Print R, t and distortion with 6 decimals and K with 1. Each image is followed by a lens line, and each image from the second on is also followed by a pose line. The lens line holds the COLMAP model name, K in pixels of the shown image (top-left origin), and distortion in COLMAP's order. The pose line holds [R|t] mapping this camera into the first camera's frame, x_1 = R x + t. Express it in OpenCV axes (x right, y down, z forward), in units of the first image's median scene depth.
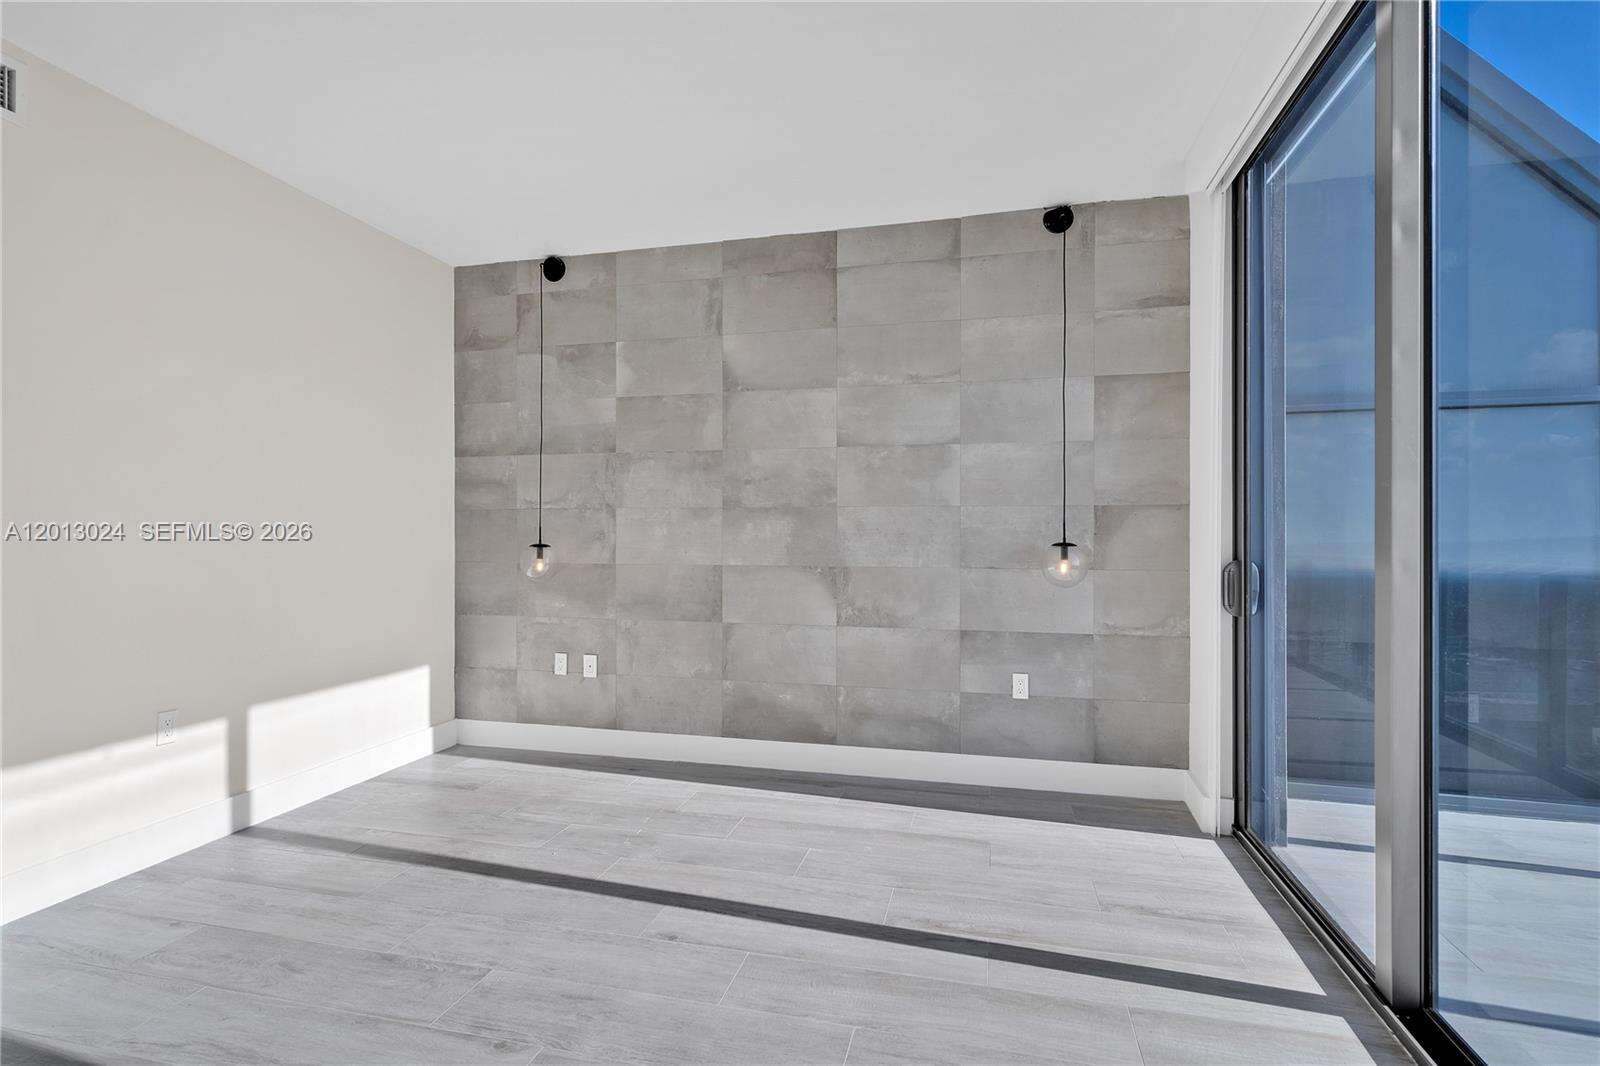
lens RADIAL K [[774.1, 0, 800.0], [0, 774.1, 533.0], [0, 0, 1]] dist [-0.003176, 0.000802]
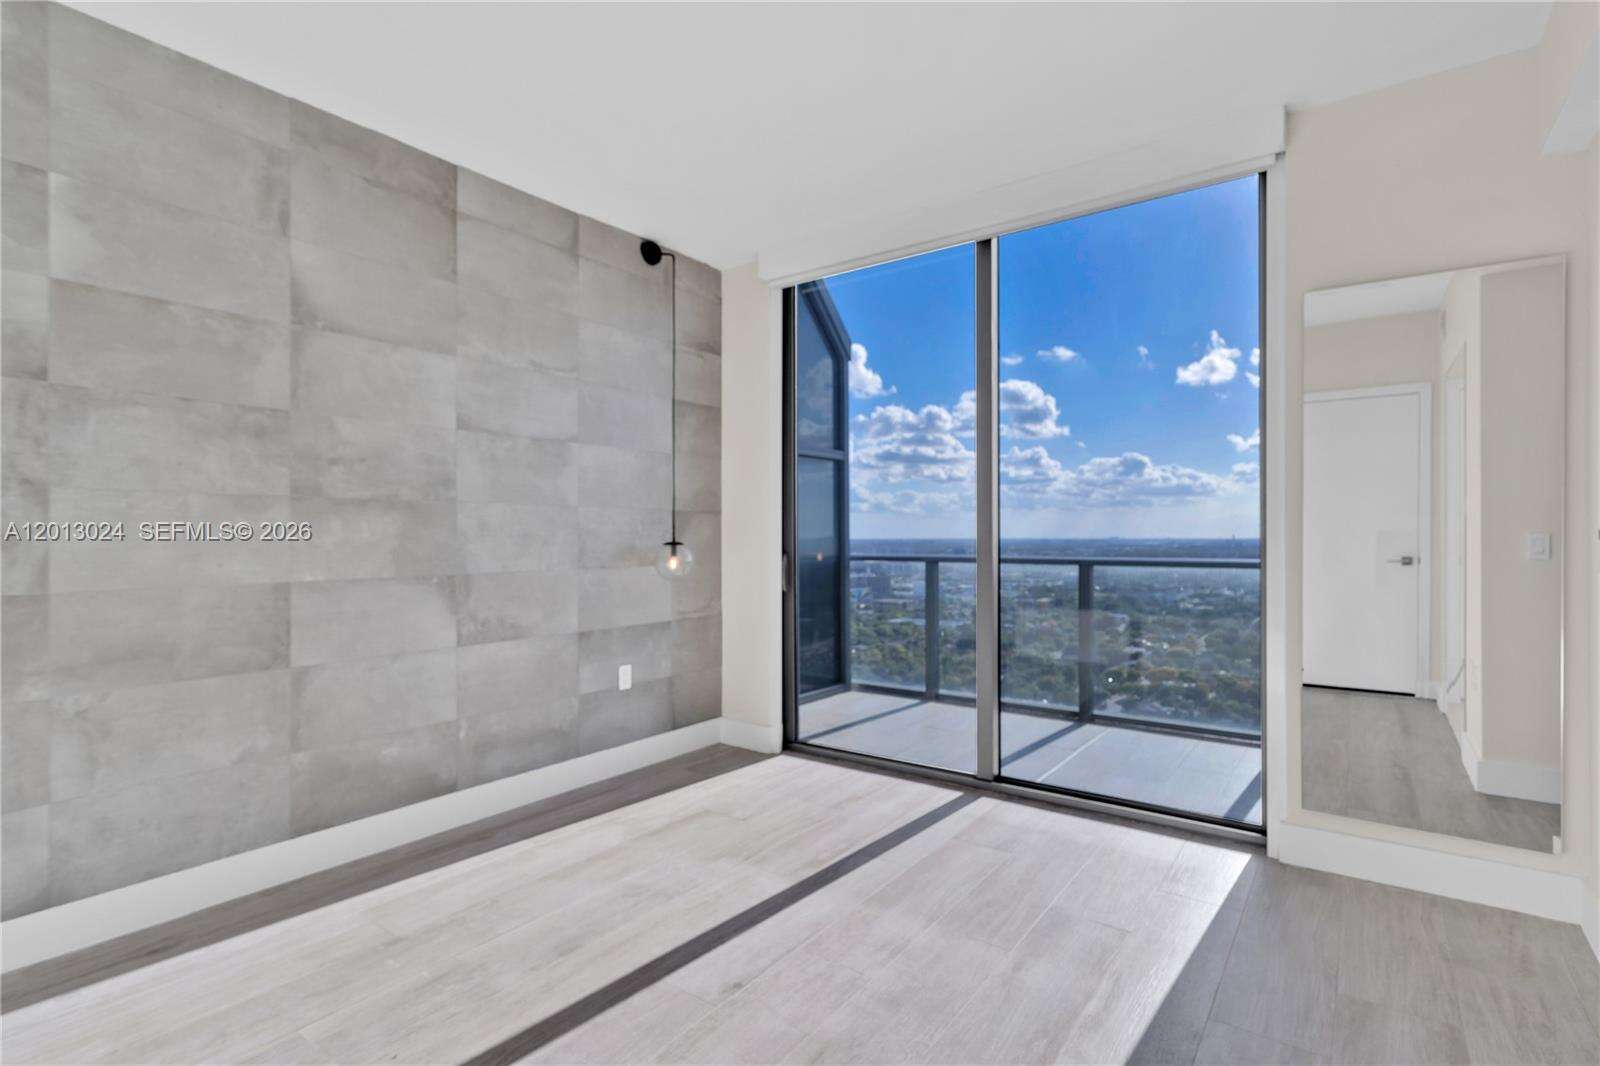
lens RADIAL K [[774.1, 0, 800.0], [0, 774.1, 533.0], [0, 0, 1]] dist [-0.003176, 0.000802]
pose [[0.371682, -0.001565, 0.928359, -0.583737], [-0.000986, 0.999997, 0.002080, -0.002998], [-0.928360, -0.001689, 0.371680, 0.359741]]
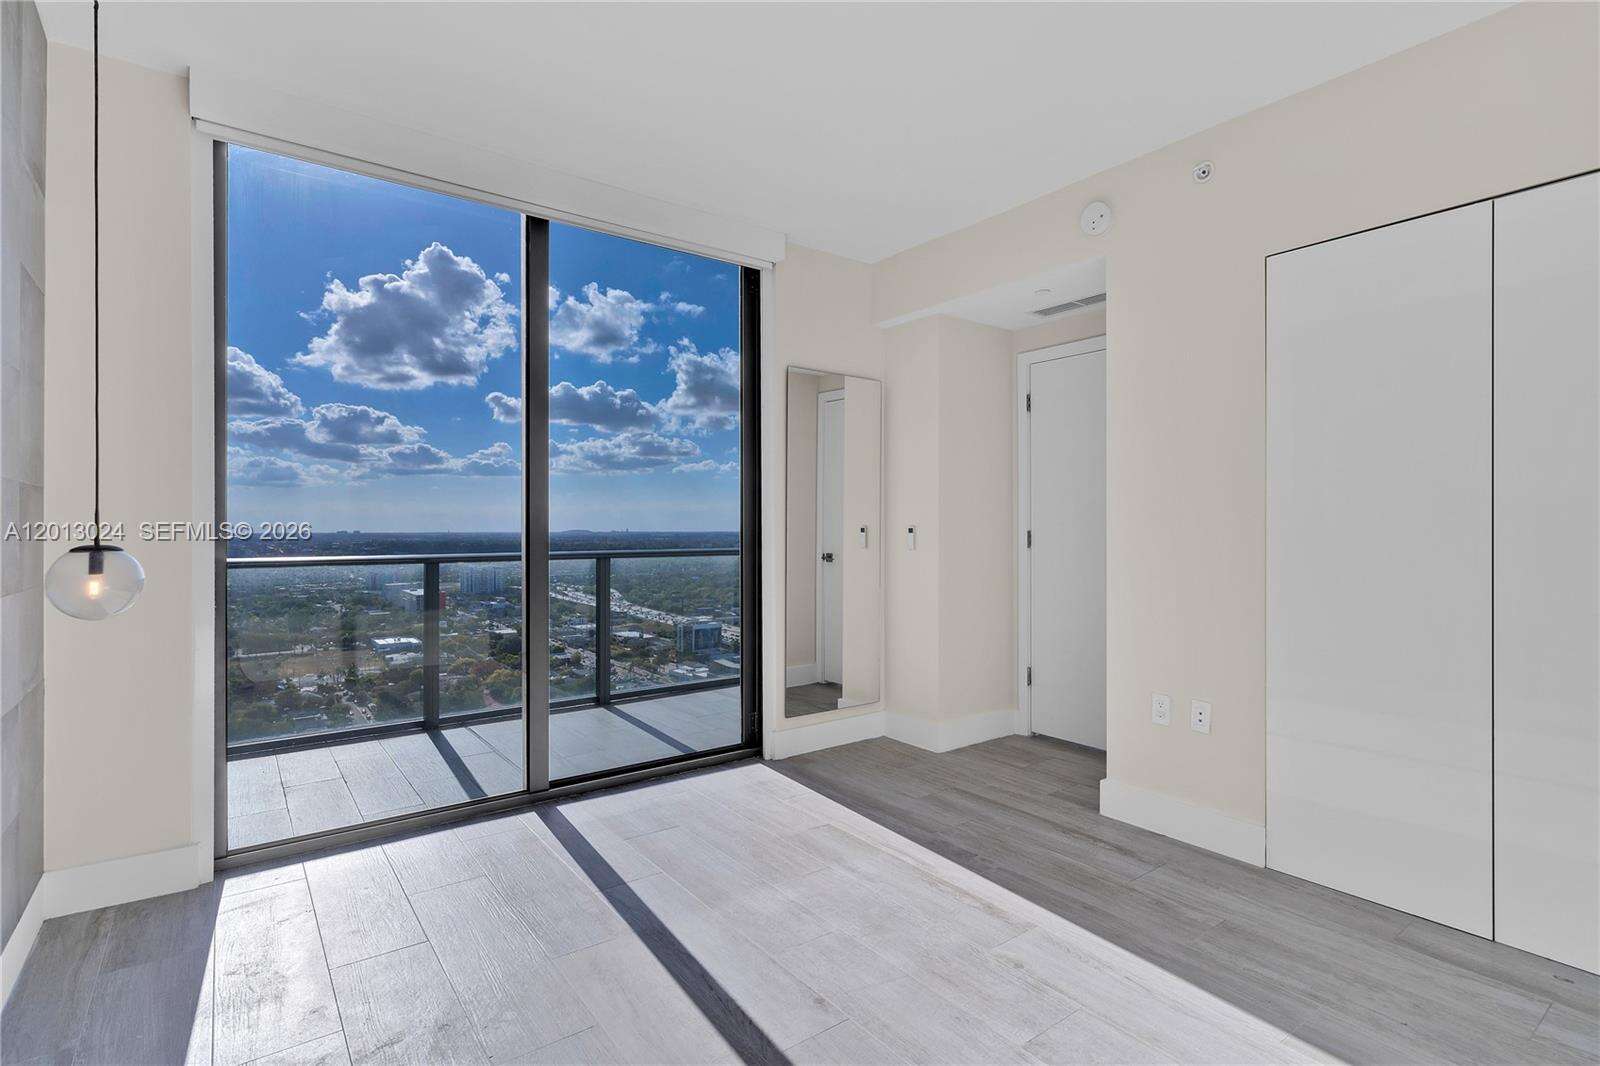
lens RADIAL K [[774.1, 0, 800.0], [0, 774.1, 533.0], [0, 0, 1]] dist [-0.003176, 0.000802]
pose [[-0.777988, -0.000490, 0.628279, -0.411331], [0.002336, 0.999991, 0.003673, 0.001322], [-0.628275, 0.004325, -0.777979, 1.005659]]
